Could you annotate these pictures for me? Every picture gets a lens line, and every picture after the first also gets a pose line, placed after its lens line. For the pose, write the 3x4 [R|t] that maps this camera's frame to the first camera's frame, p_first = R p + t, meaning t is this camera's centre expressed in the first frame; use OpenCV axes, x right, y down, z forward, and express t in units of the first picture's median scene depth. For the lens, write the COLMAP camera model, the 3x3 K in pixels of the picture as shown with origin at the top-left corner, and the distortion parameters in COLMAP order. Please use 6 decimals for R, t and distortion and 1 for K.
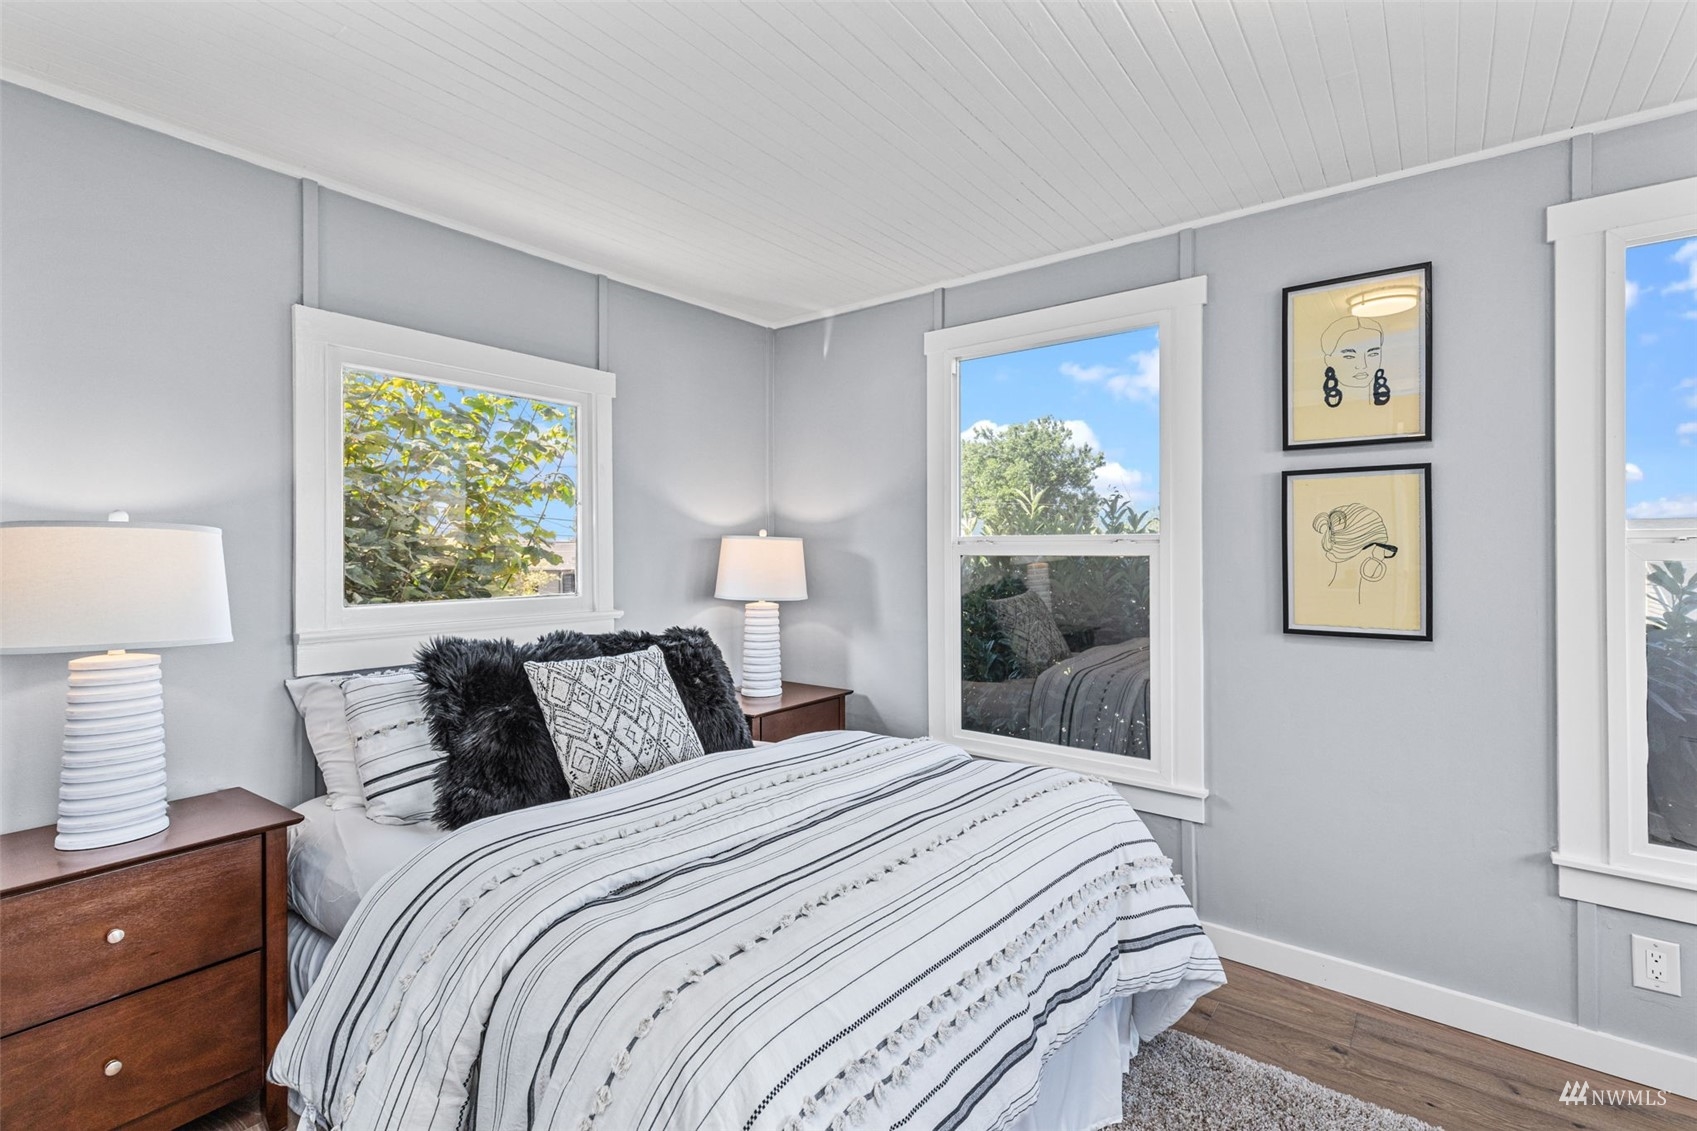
lens RADIAL K [[776.6, 0, 851.9], [0, 776.6, 553.1], [0, 0, 1]] dist [0.003692, 0.000638]
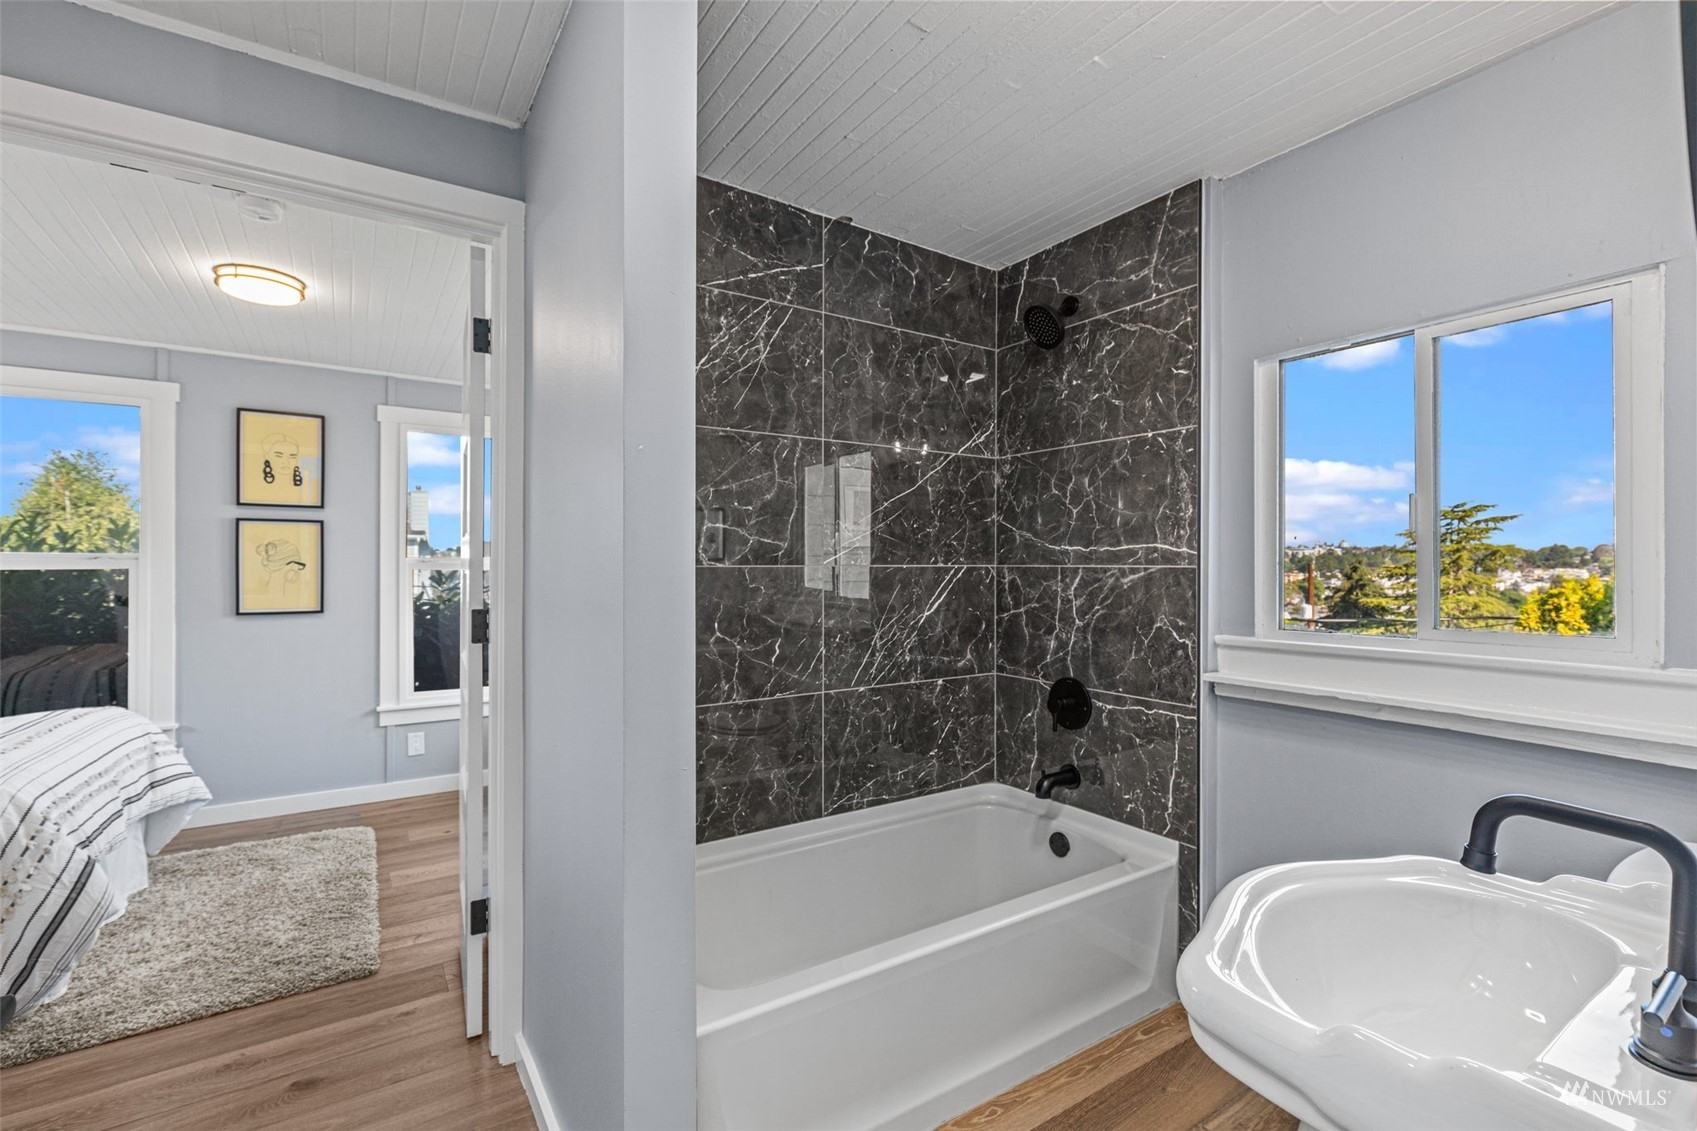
lens RADIAL K [[747.8, 0, 850.1], [0, 747.8, 561.6], [0, 0, 1]] dist [-0.000436, -0.000884]
pose [[0.319544, 0.007592, 0.947541, -0.565341], [-0.002349, 0.999971, -0.007220, -0.003521], [-0.947569, 0.000081, 0.319553, -0.789234]]
